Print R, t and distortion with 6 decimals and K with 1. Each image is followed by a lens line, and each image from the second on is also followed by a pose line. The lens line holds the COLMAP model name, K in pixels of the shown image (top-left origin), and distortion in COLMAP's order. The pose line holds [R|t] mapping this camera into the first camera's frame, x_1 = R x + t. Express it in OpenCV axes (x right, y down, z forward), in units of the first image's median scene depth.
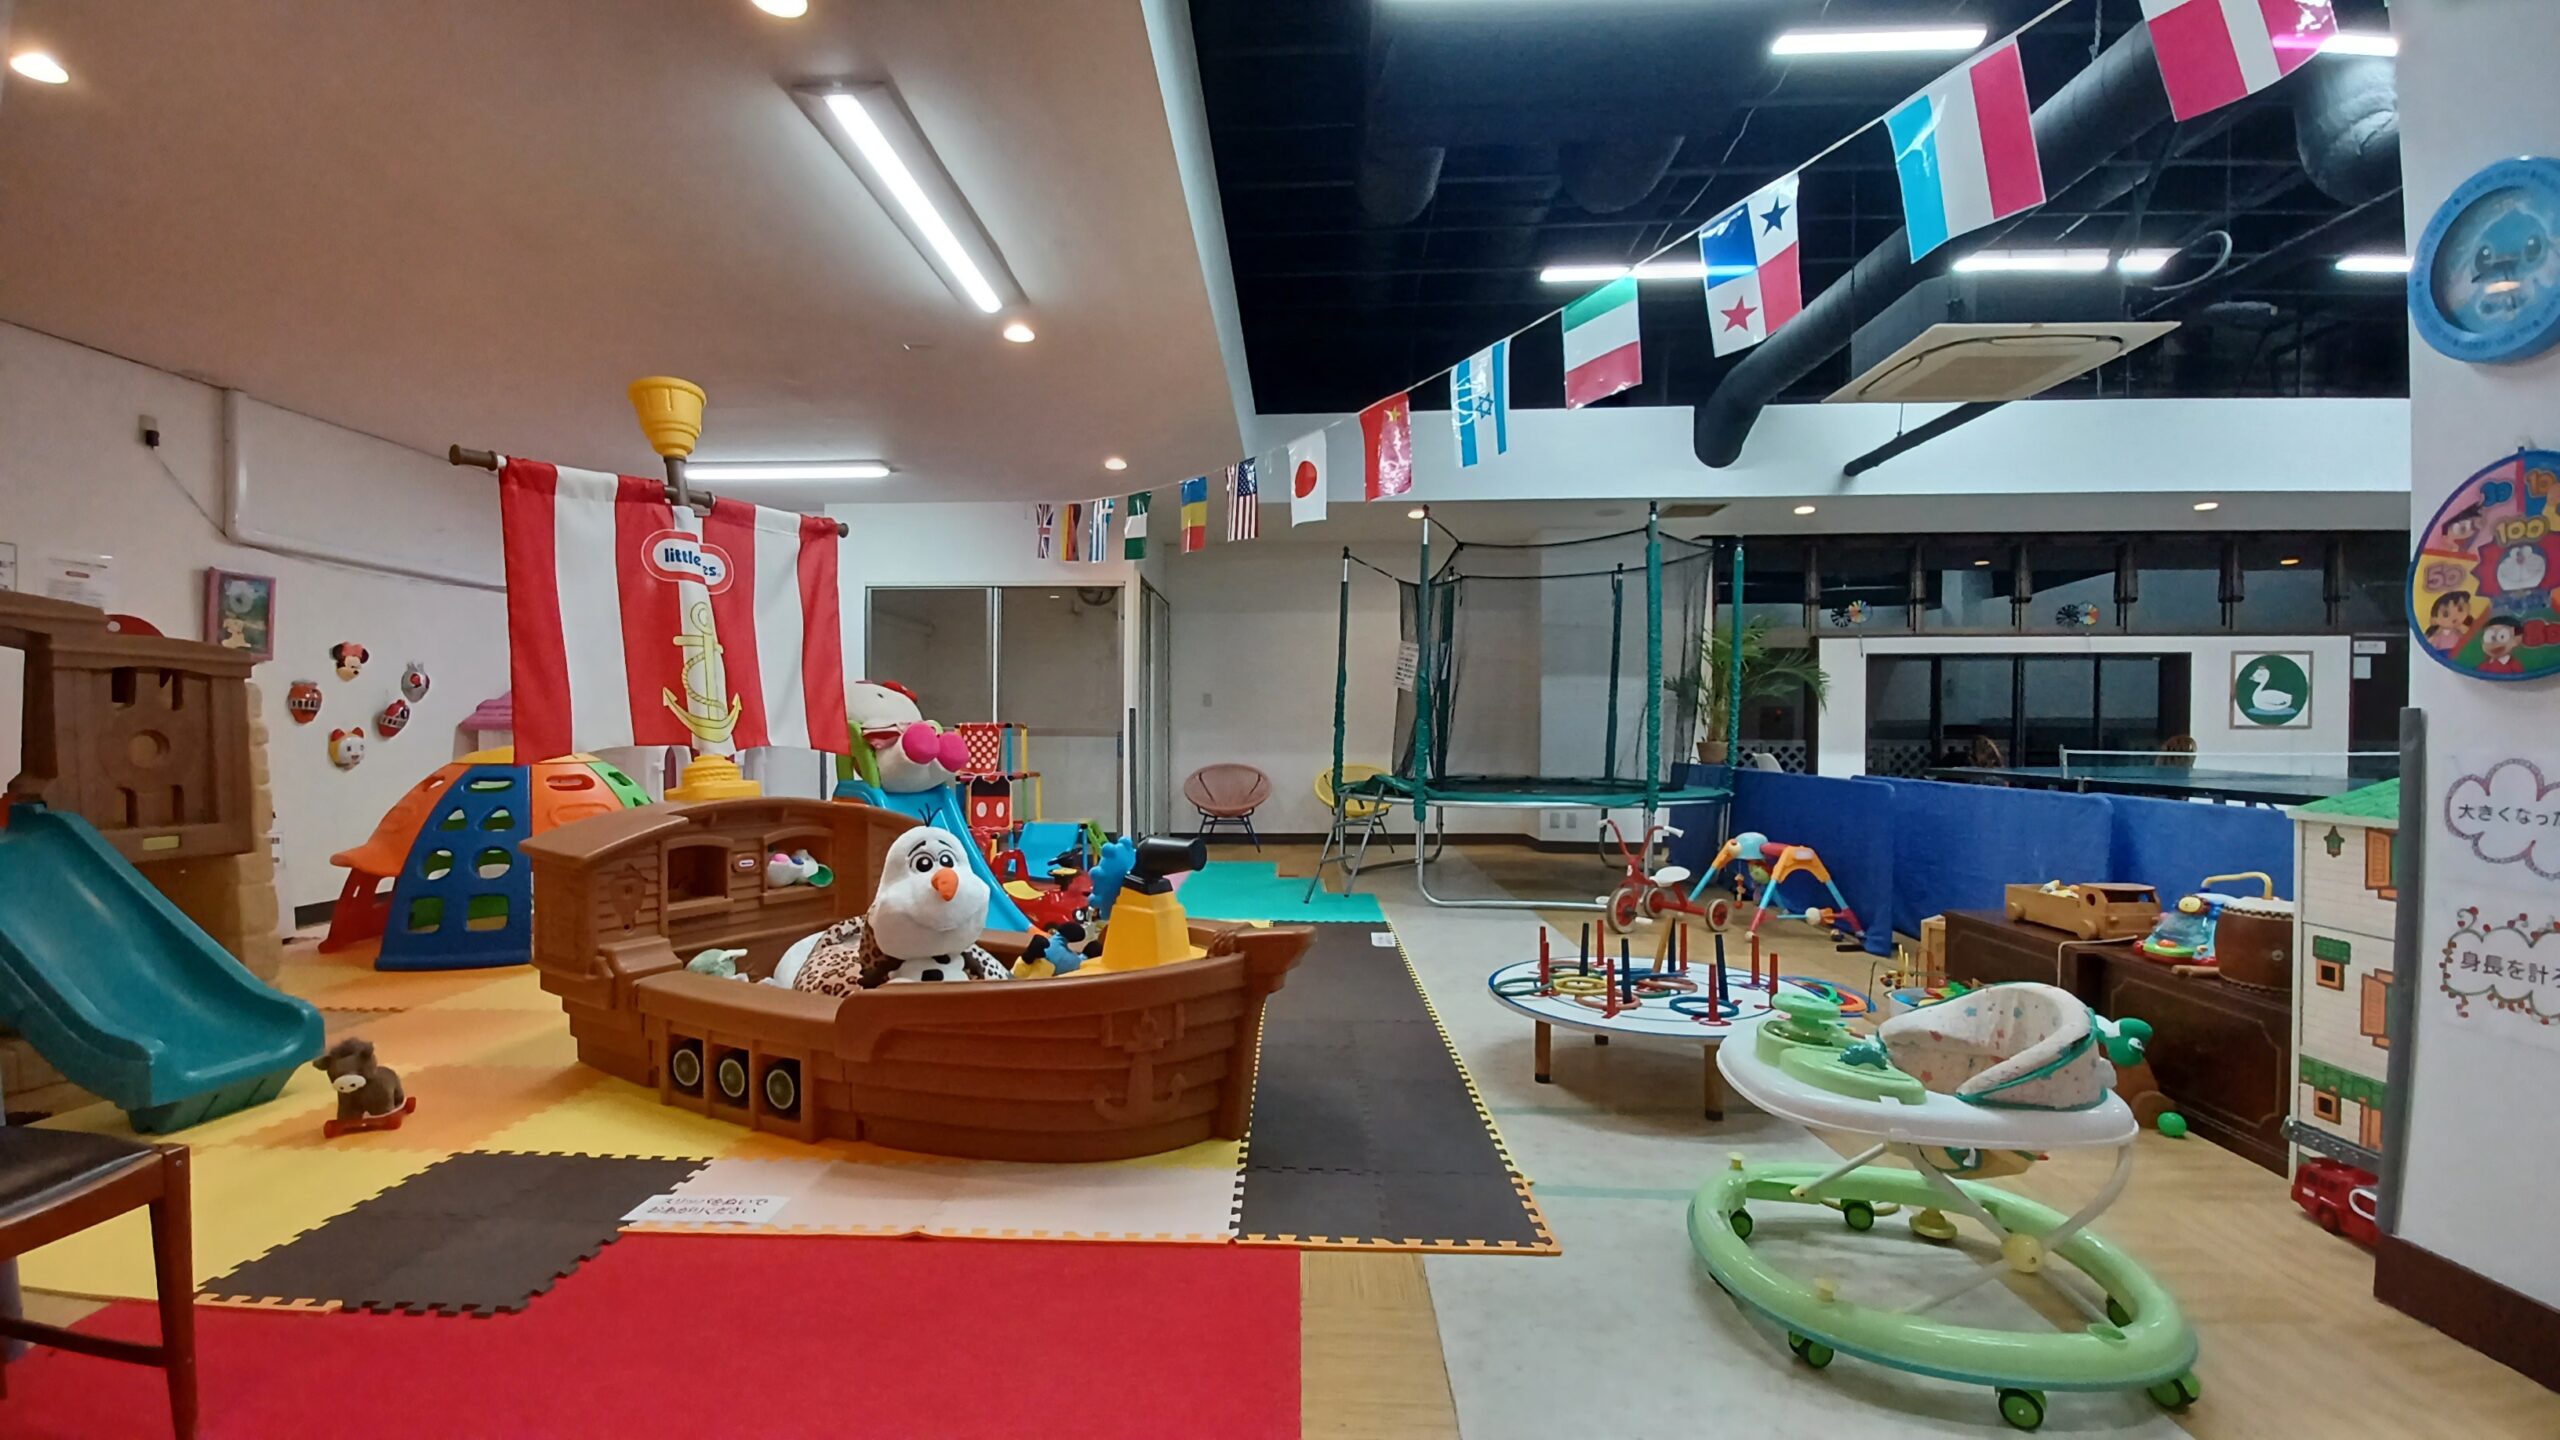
lens RADIAL K [[1008.5, 0, 1267.8], [0, 1008.5, 754.7], [0, 0, 1]] dist [-0.007679, -0.000030]
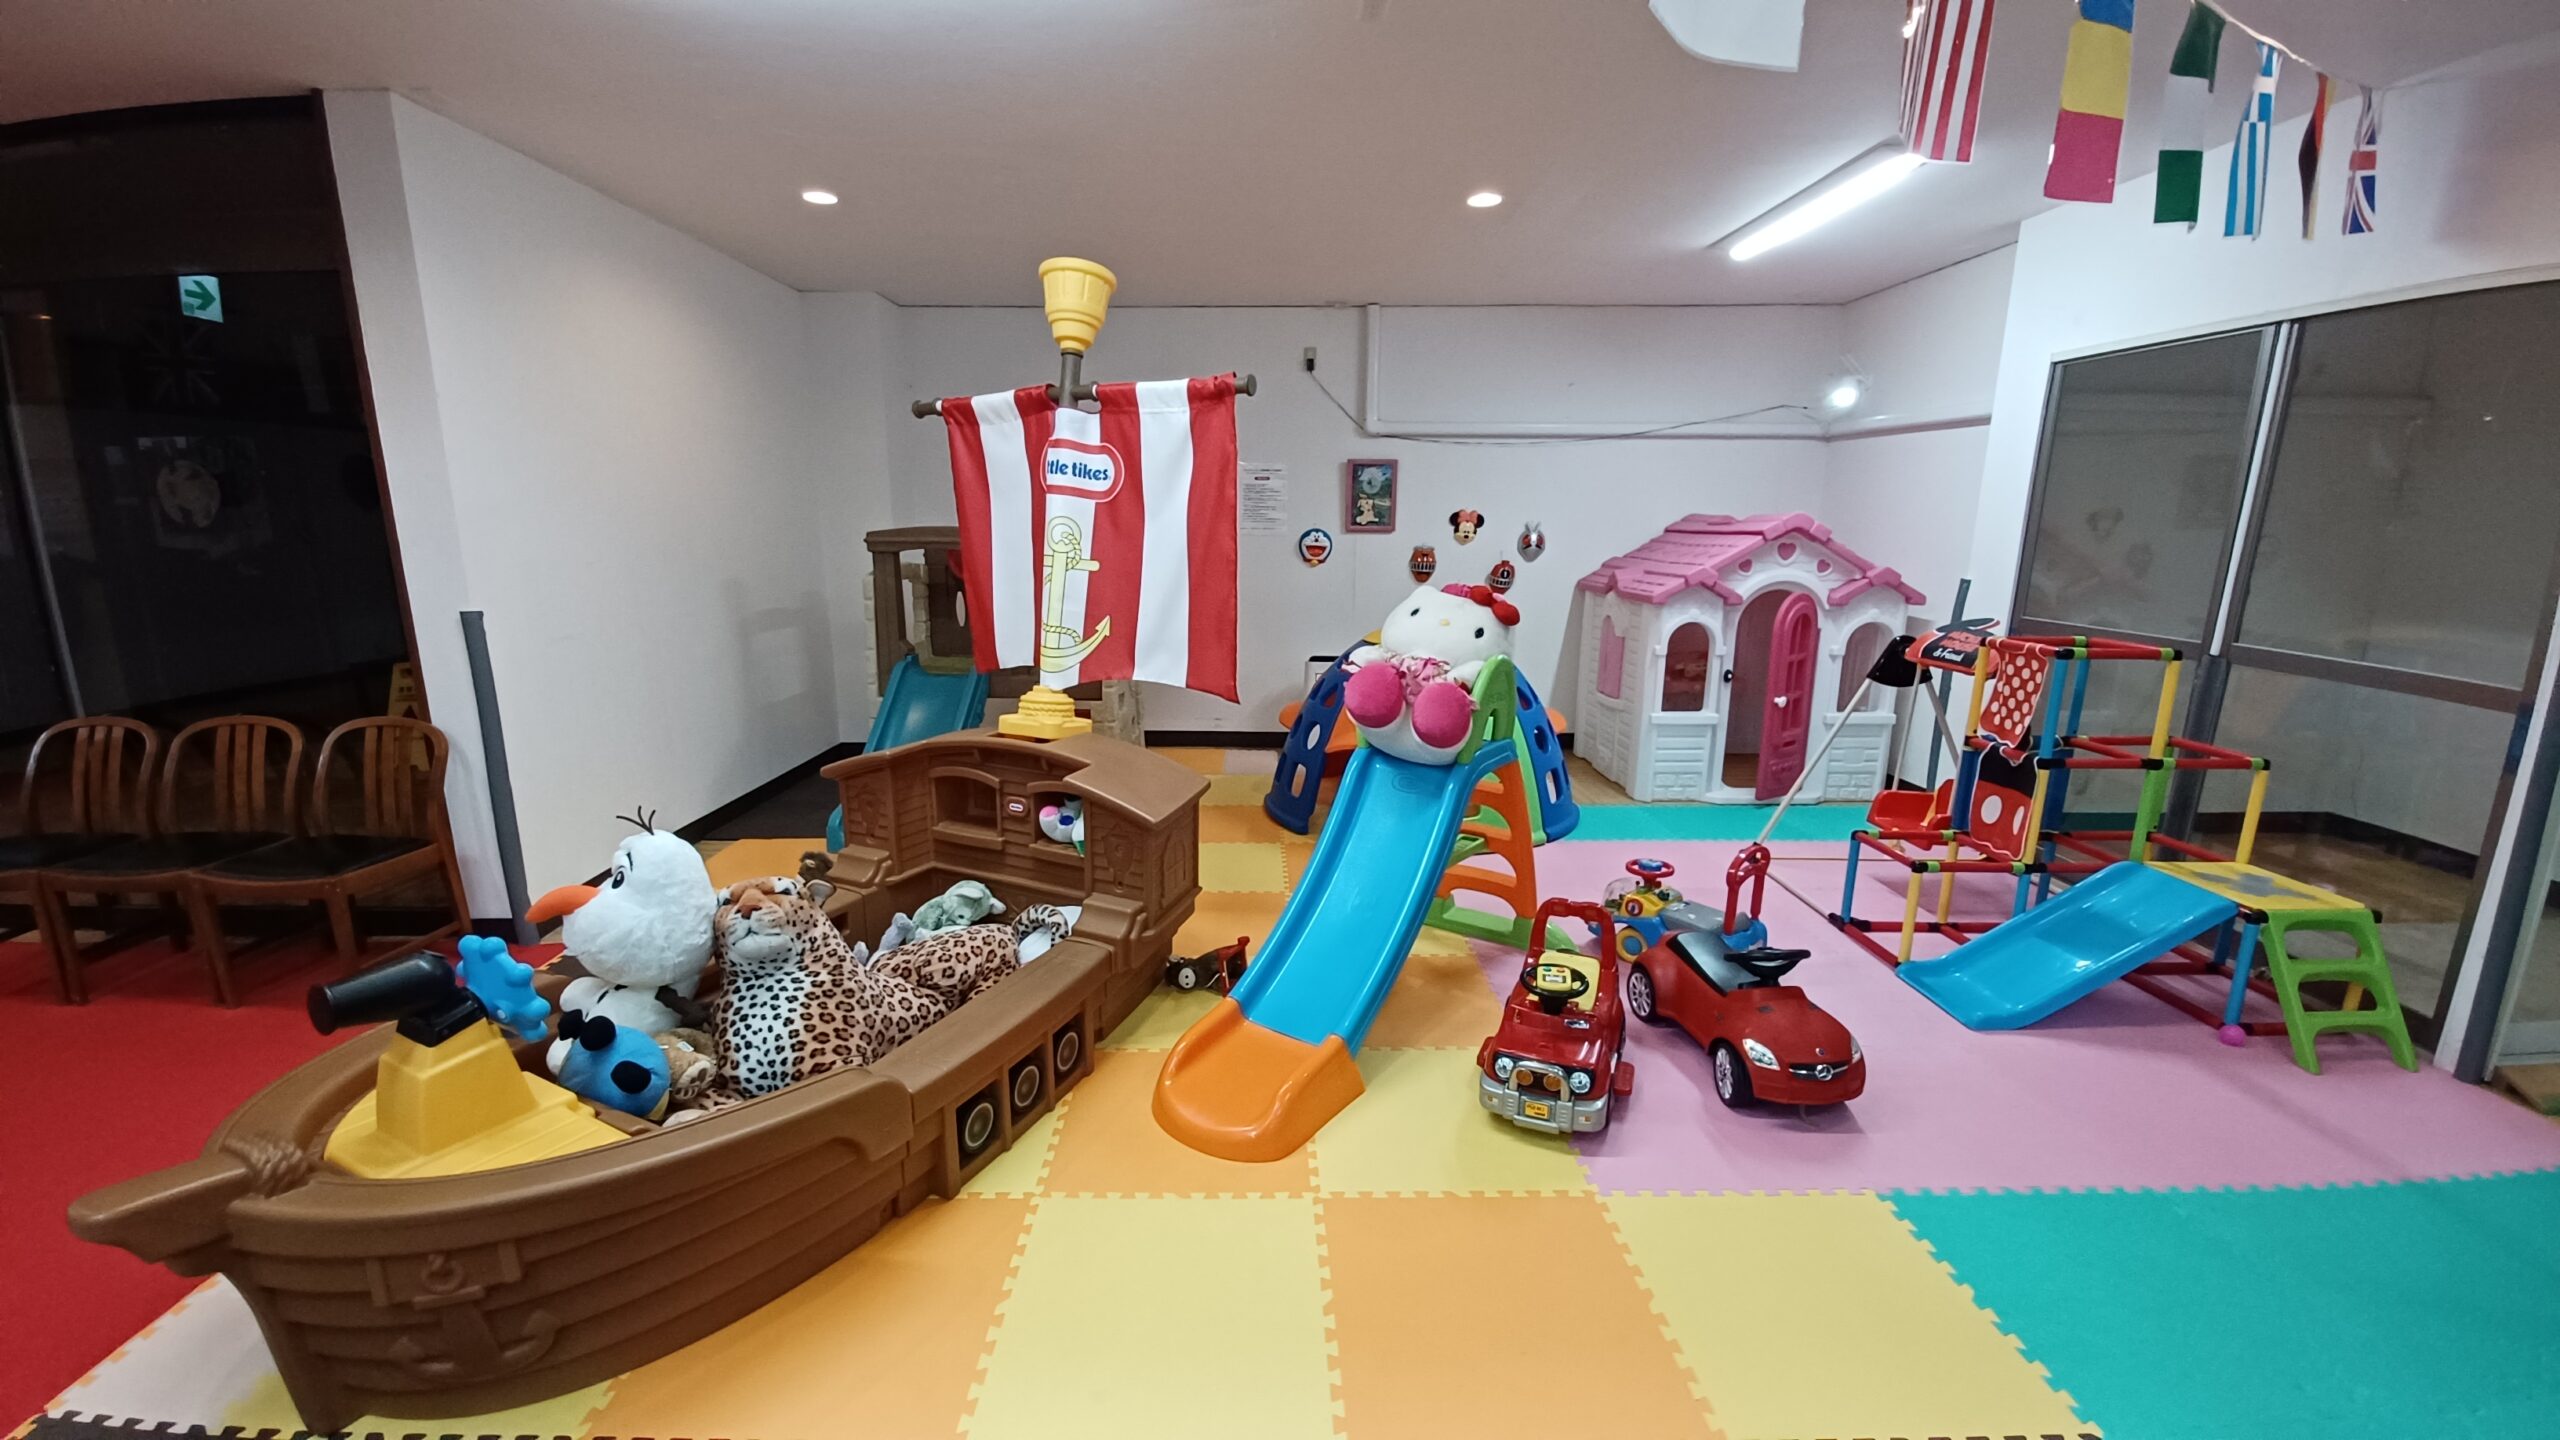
lens RADIAL K [[1008.5, 0, 1267.8], [0, 1008.5, 754.7], [0, 0, 1]] dist [-0.007679, -0.000030]
pose [[0.025805, 0.232431, -0.972270, 0.199557], [-0.022556, 0.972482, 0.231883, -0.083438], [0.999412, 0.015946, 0.030338, 0.614371]]
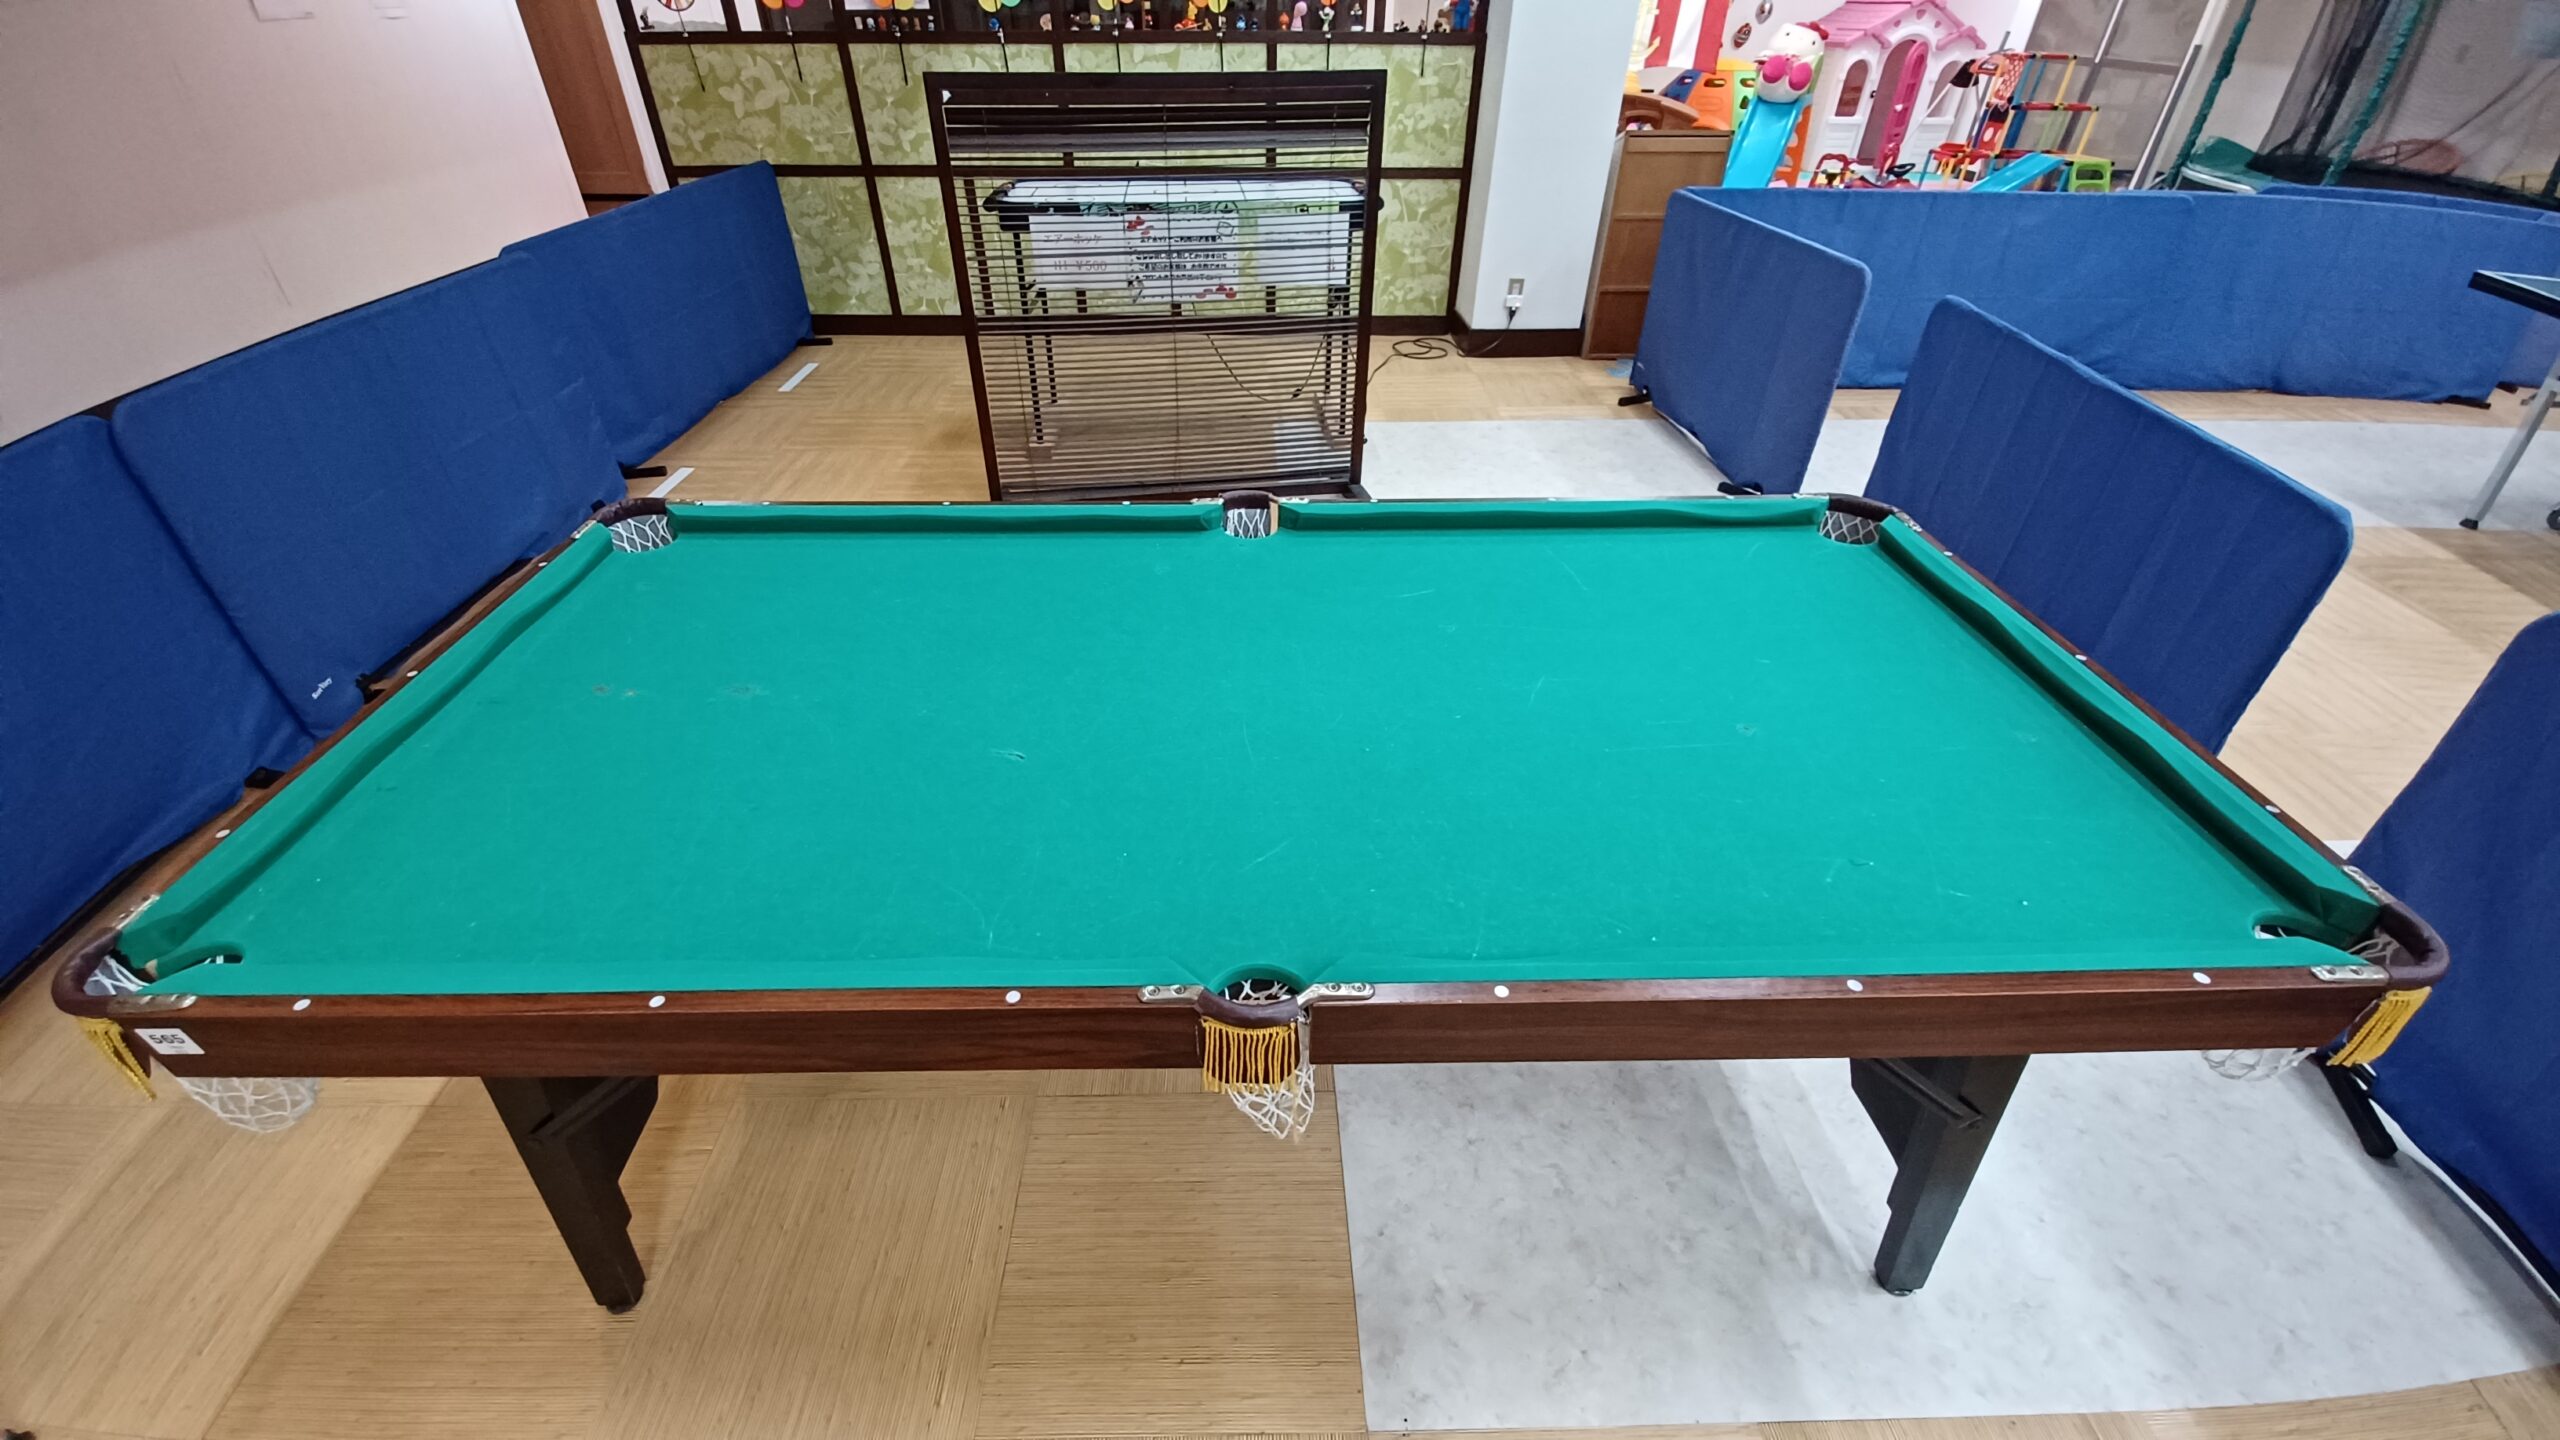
lens RADIAL K [[1008.5, 0, 1267.8], [0, 1008.5, 754.7], [0, 0, 1]] dist [-0.007679, -0.000030]
pose [[0.050228, 0.604220, -0.795233, 1.155747], [-0.024963, 0.796748, 0.603795, -0.062298], [0.998426, -0.010477, 0.055102, 0.009755]]
